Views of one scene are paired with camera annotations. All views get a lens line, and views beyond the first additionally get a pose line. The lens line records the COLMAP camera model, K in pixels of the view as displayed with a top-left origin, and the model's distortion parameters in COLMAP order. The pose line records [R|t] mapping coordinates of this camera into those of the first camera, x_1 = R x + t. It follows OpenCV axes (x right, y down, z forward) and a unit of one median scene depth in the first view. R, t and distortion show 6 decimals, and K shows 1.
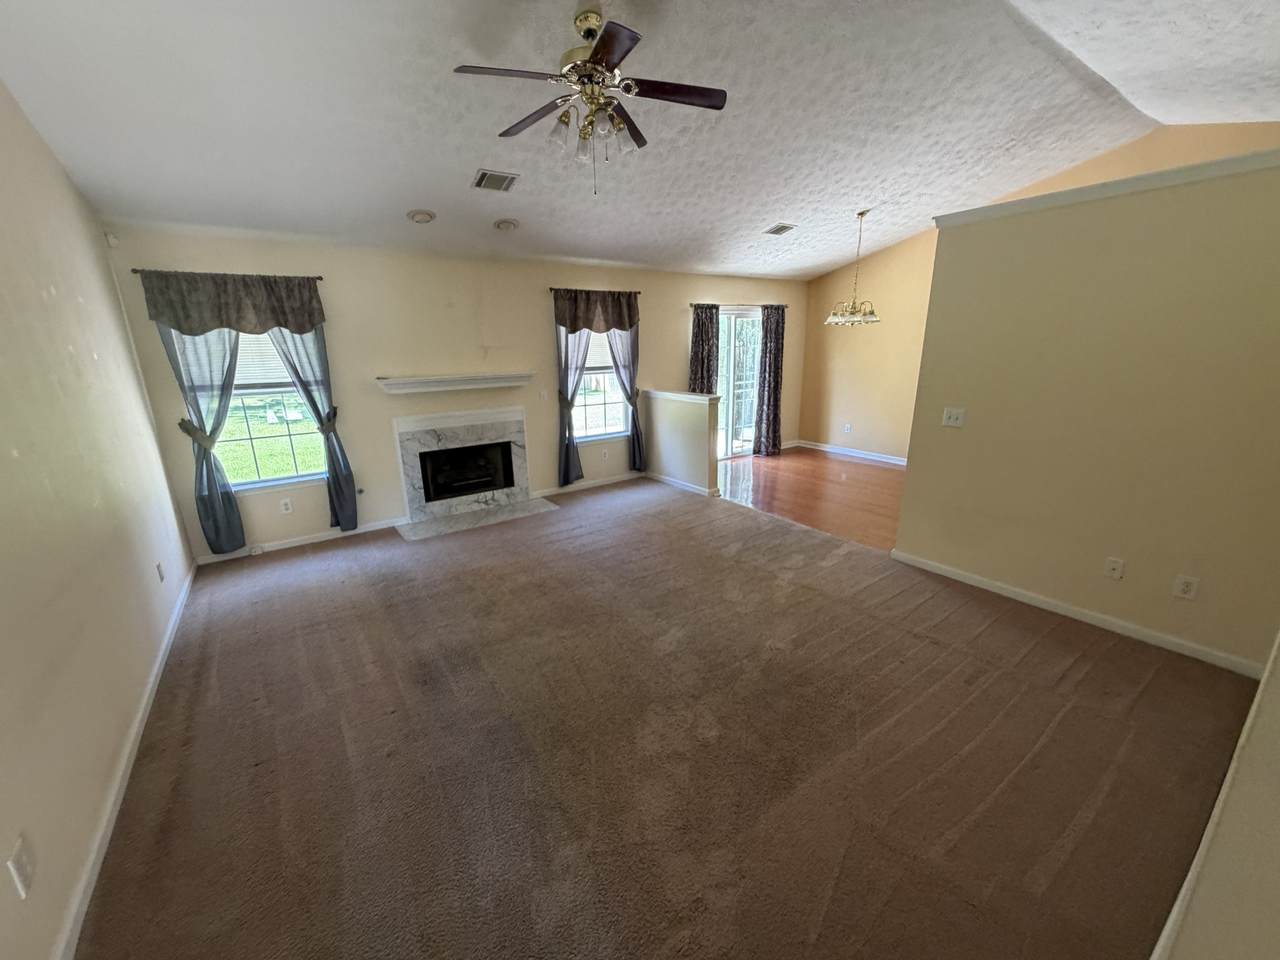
lens RADIAL K [[507.3, 0, 640.0], [0, 507.3, 480.0], [0, 0, 1]] dist [0.000409, -0.000060]
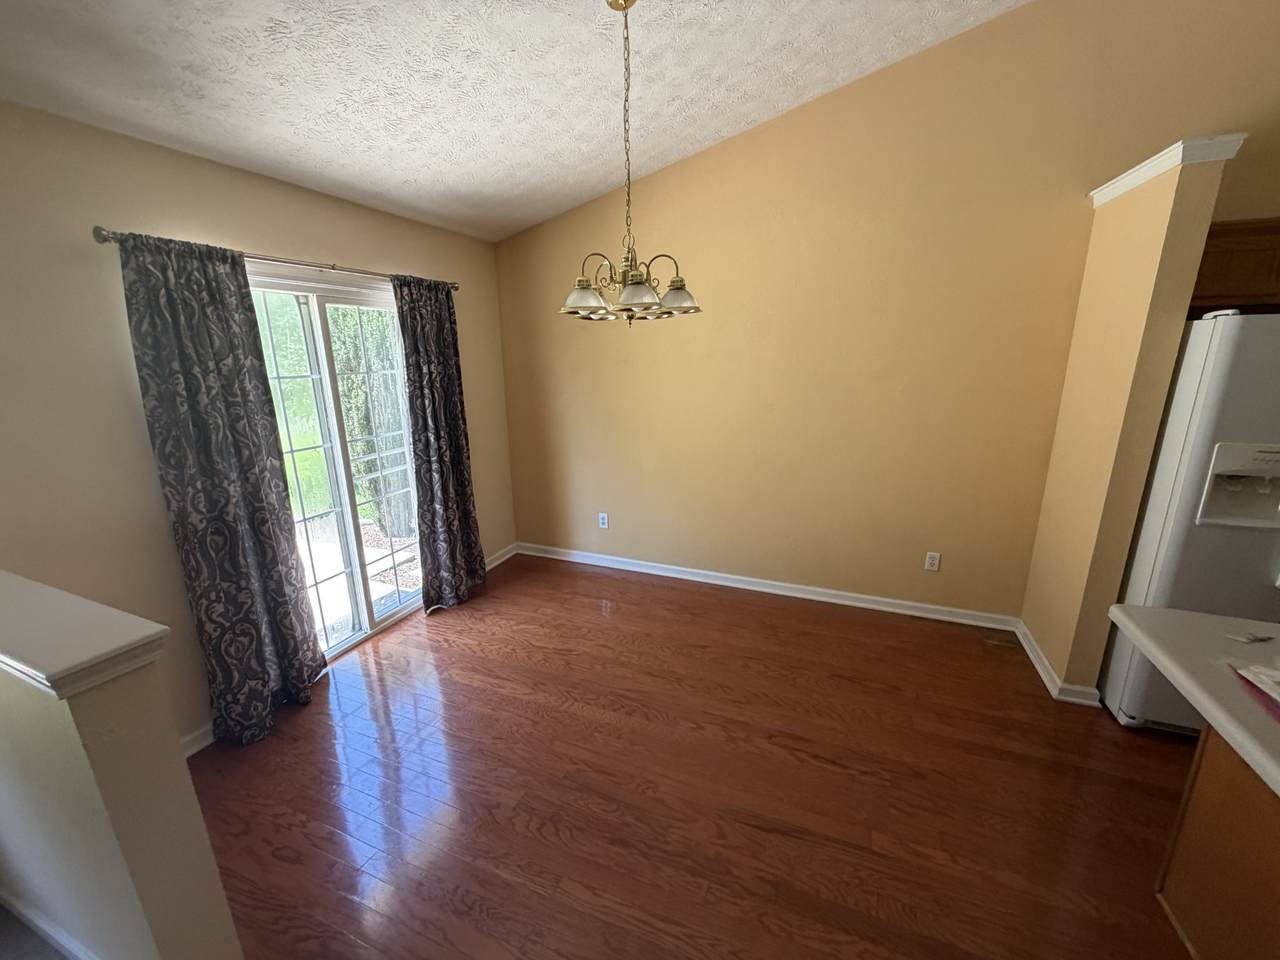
lens RADIAL K [[507.3, 0, 640.0], [0, 507.3, 480.0], [0, 0, 1]] dist [0.000409, -0.000060]
pose [[0.840302, -0.121699, 0.528282, 0.163747], [0.140086, 0.990125, 0.005267, -0.145168], [-0.523707, 0.069578, 0.849052, 0.527285]]
